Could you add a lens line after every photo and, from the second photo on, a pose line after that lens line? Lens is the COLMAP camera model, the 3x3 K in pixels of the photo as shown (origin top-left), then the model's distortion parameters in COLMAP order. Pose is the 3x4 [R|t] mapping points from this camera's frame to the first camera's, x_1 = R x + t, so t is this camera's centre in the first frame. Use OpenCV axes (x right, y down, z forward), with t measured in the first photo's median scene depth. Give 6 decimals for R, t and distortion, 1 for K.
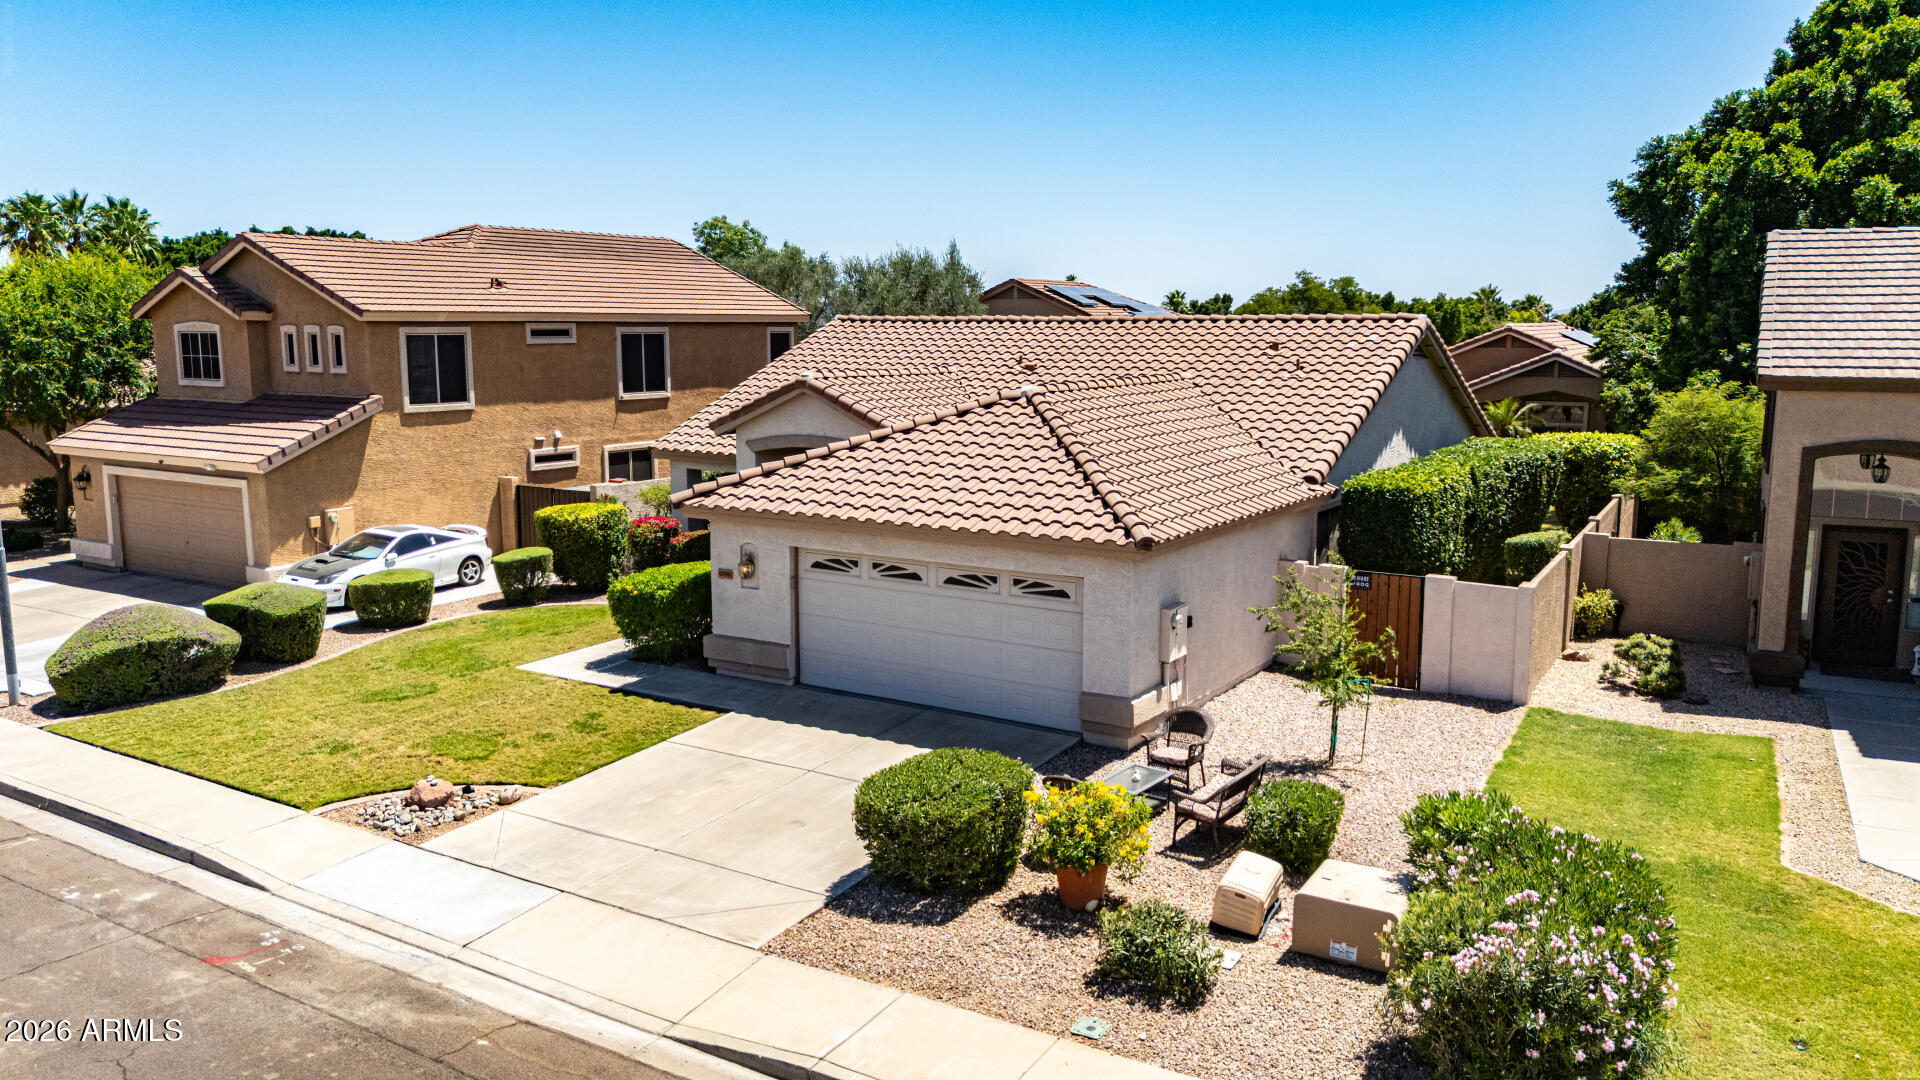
lens RADIAL K [[1434.1, 0, 967.9], [0, 1434.1, 535.6], [0, 0, 1]] dist [0.067023, -0.065366]
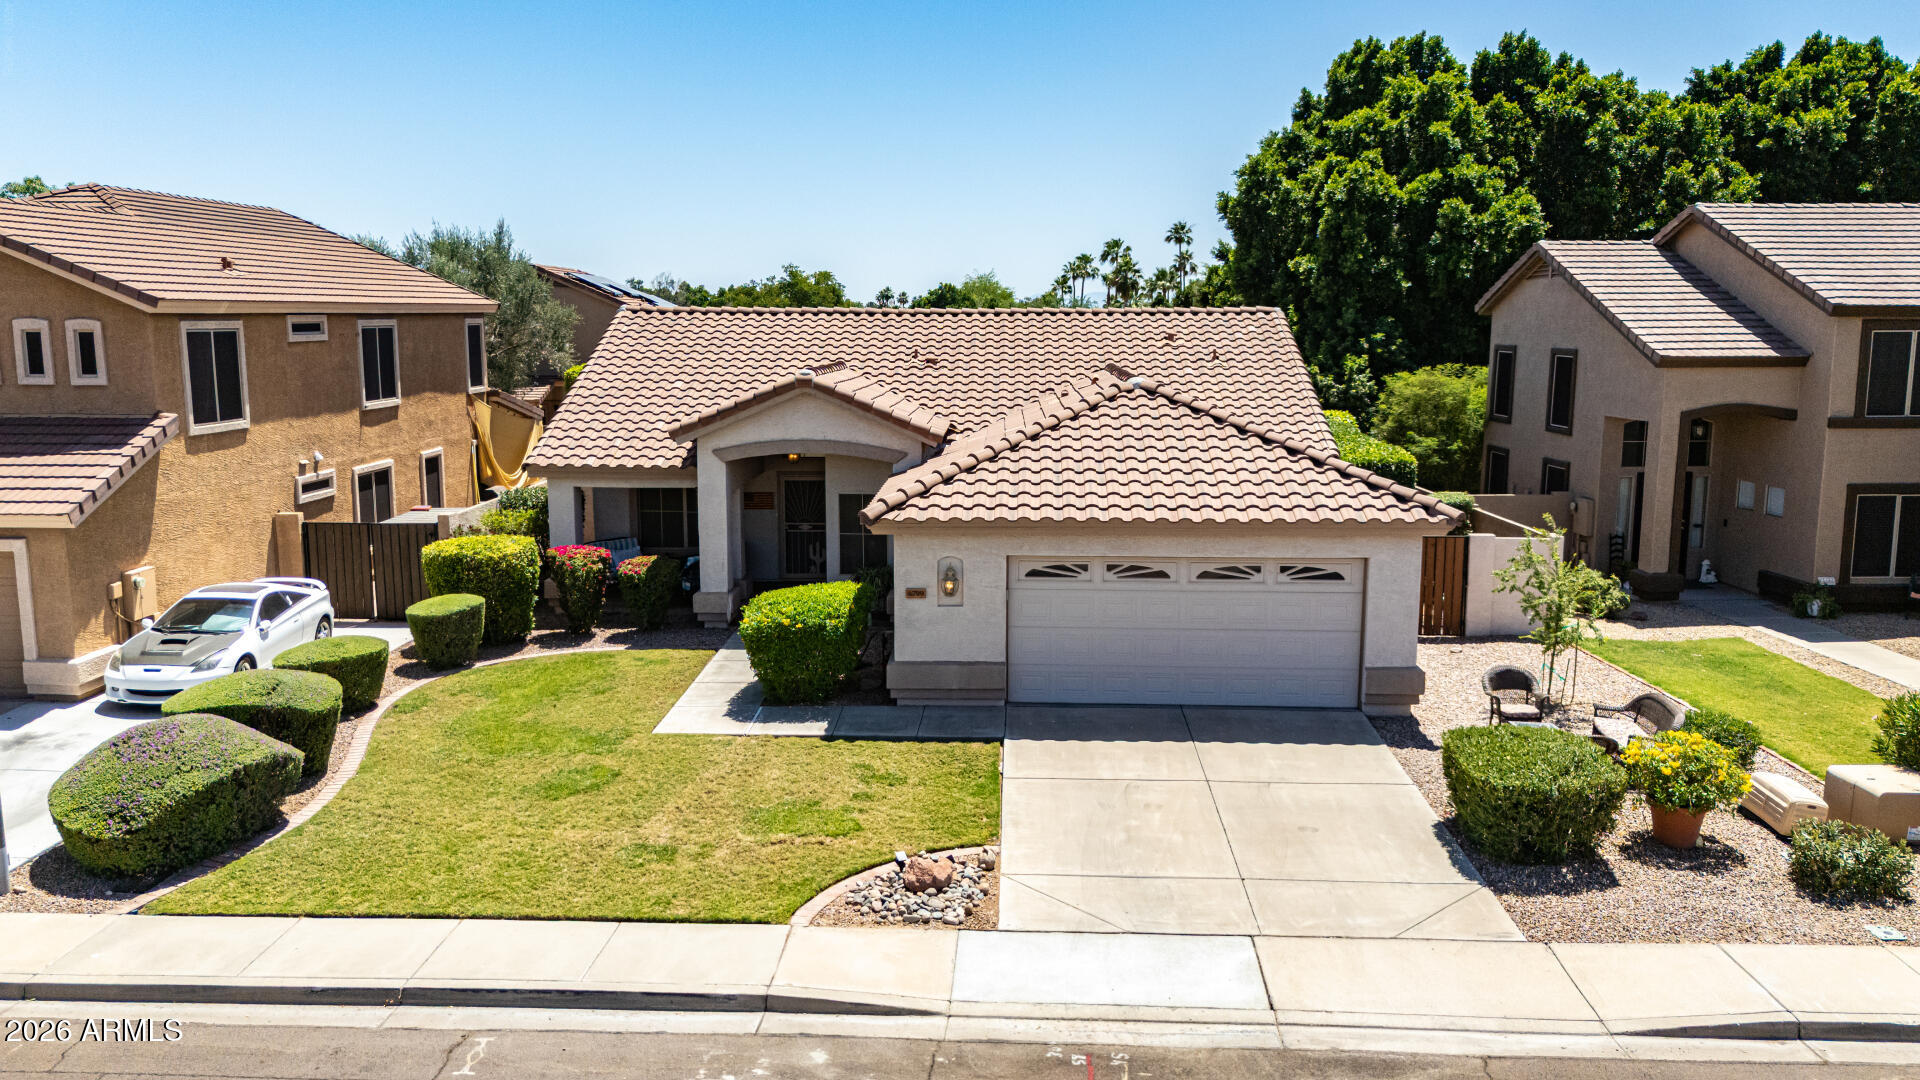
lens RADIAL K [[1449.2, 0, 971.0], [0, 1449.2, 542.5], [0, 0, 1]] dist [0.064681, -0.064786]
pose [[0.860990, -0.079714, 0.502336, -0.594365], [0.075706, 0.996725, 0.028409, -0.028714], [-0.502955, 0.013570, 0.864206, 0.193644]]
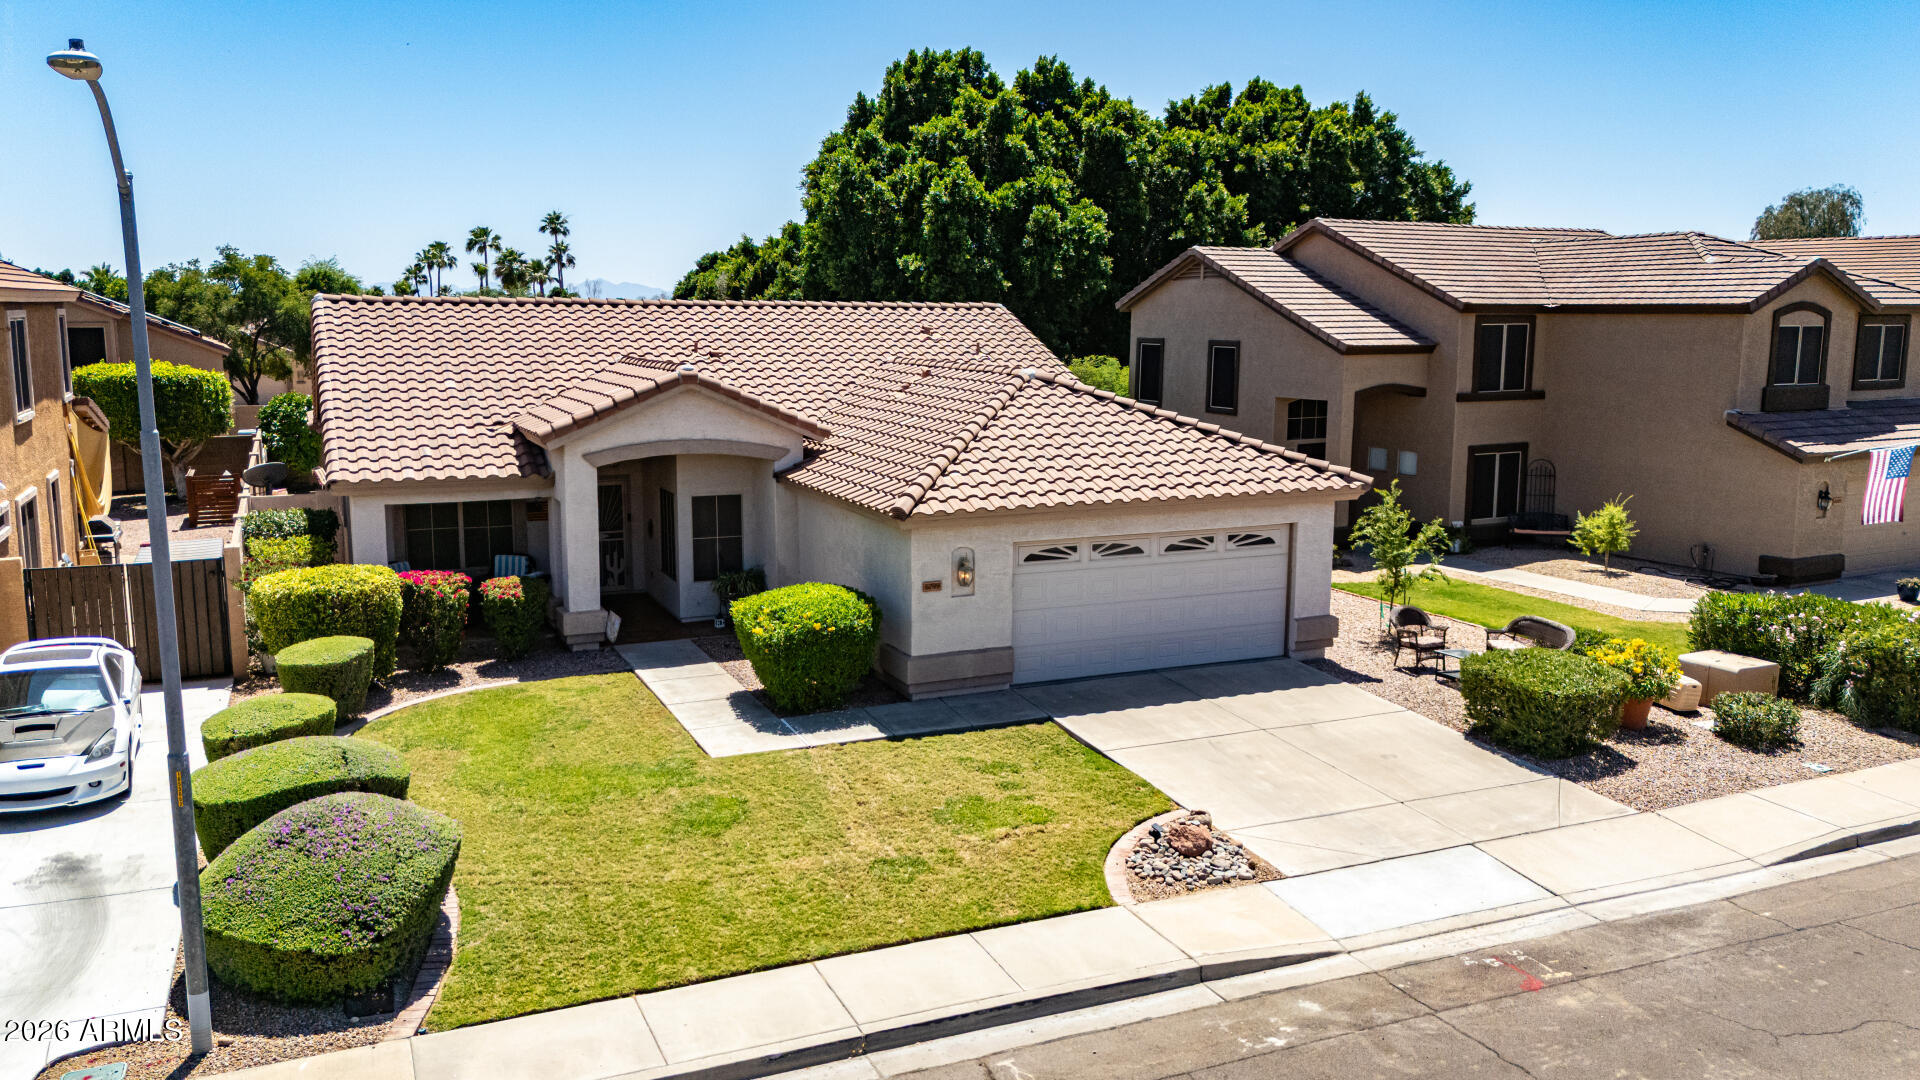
lens RADIAL K [[1449.2, 0, 971.0], [0, 1449.2, 542.5], [0, 0, 1]] dist [0.064681, -0.064786]
pose [[0.543822, -0.131577, 0.828822, -0.908576], [0.121019, 0.989605, 0.077696, -0.068795], [-0.830429, 0.058051, 0.554092, 0.471343]]
